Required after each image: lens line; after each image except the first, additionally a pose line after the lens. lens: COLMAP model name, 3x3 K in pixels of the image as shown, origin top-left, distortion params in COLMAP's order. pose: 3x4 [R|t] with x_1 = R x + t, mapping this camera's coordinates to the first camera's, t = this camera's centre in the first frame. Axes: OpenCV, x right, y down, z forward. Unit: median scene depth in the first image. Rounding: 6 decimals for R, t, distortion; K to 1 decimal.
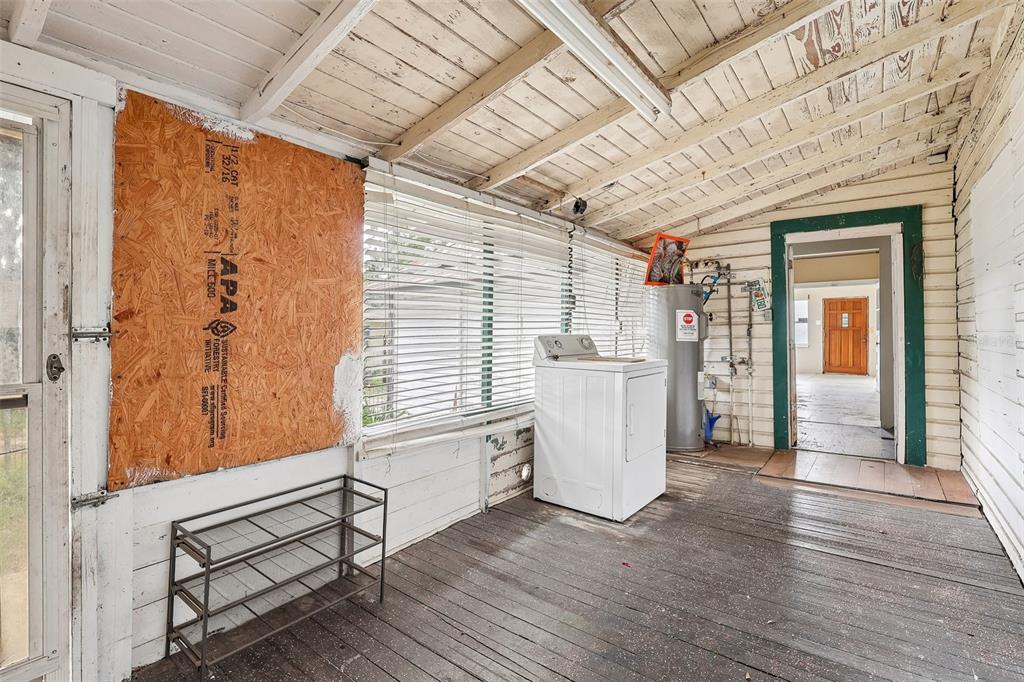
lens RADIAL K [[478.3, 0, 506.7], [0, 478.3, 332.6], [0, 0, 1]] dist [-0.001475, 0.000258]
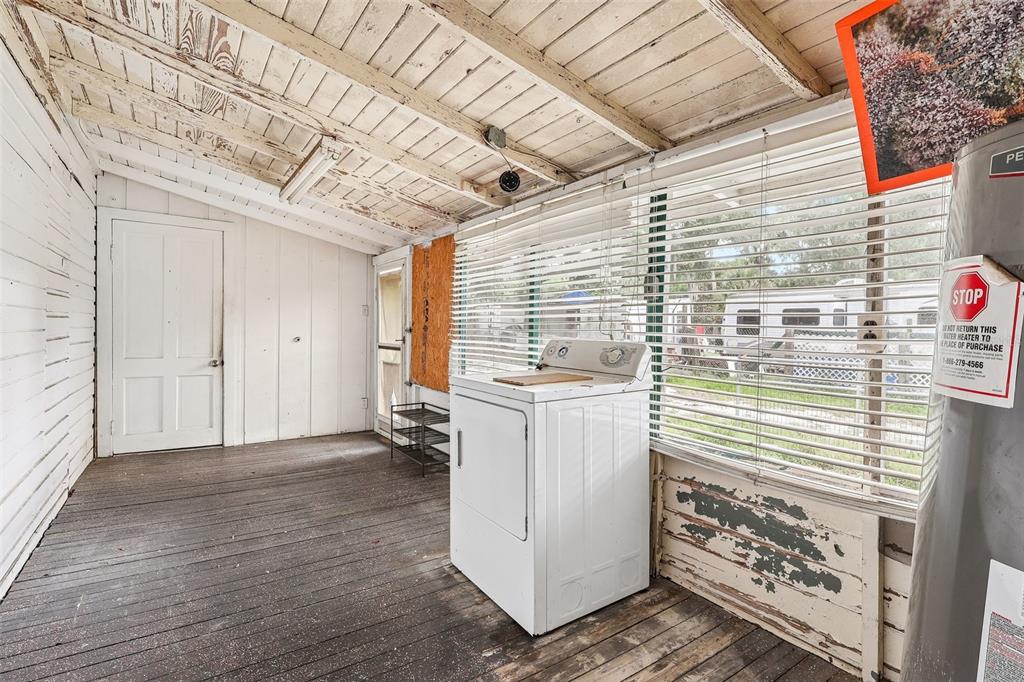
lens RADIAL K [[478.3, 0, 506.9], [0, 478.3, 333.1], [0, 0, 1]] dist [-0.001475, 0.000258]
pose [[-0.297292, 0.013550, -0.954691, 1.215954], [-0.010964, 0.999785, 0.017605, -0.025147], [0.954724, 0.015701, -0.297079, 1.615382]]
